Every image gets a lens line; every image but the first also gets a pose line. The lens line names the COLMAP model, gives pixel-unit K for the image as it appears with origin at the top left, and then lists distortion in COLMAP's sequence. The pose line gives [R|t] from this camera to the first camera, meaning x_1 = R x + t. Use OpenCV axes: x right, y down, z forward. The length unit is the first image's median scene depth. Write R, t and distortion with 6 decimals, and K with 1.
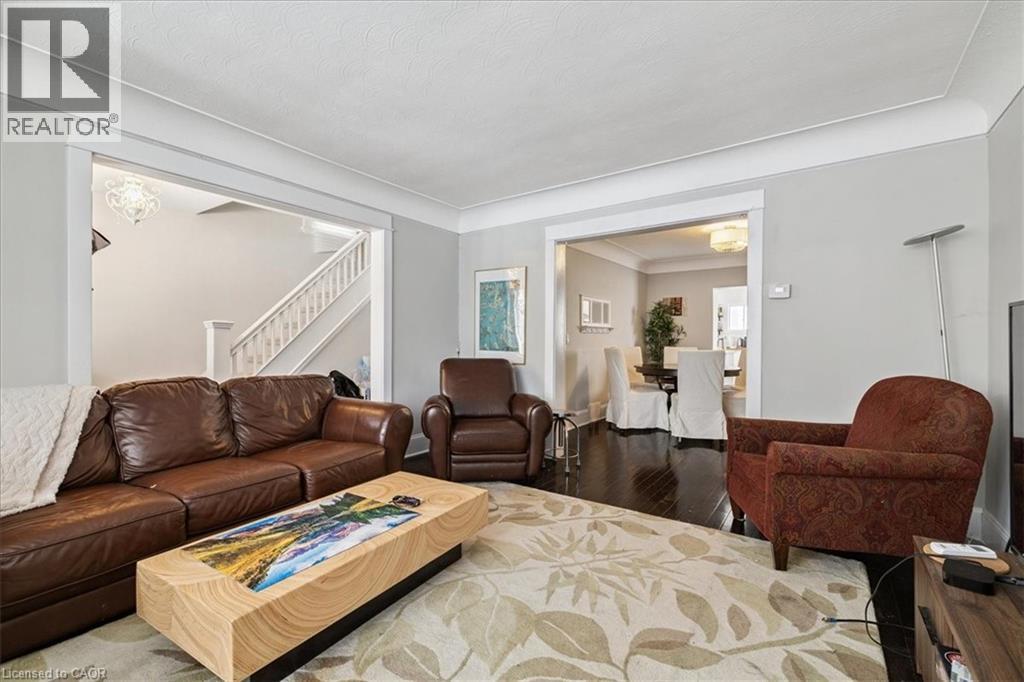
lens RADIAL K [[445.2, 0, 508.3], [0, 445.2, 340.1], [0, 0, 1]] dist [0.000337, -0.000052]
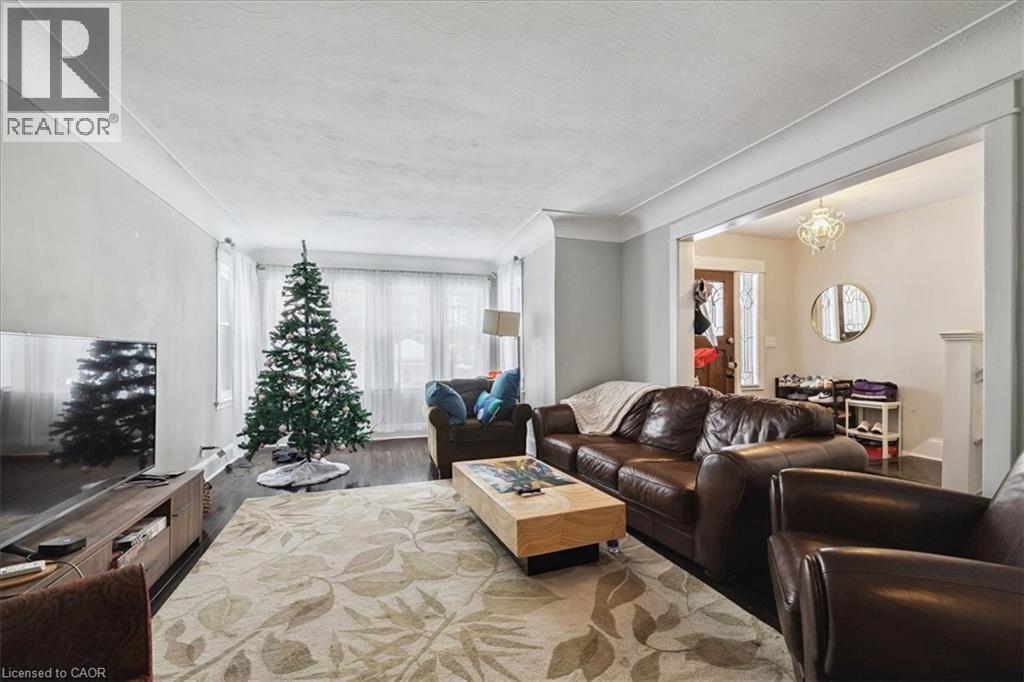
lens RADIAL K [[440.7, 0, 515.4], [0, 440.7, 351.2], [0, 0, 1]] dist [-0.000030, -0.000078]
pose [[-0.590260, -0.009515, -0.807157, 0.769290], [0.004765, 0.999872, -0.015271, -0.004540], [0.807199, -0.012860, -0.590139, 1.678766]]
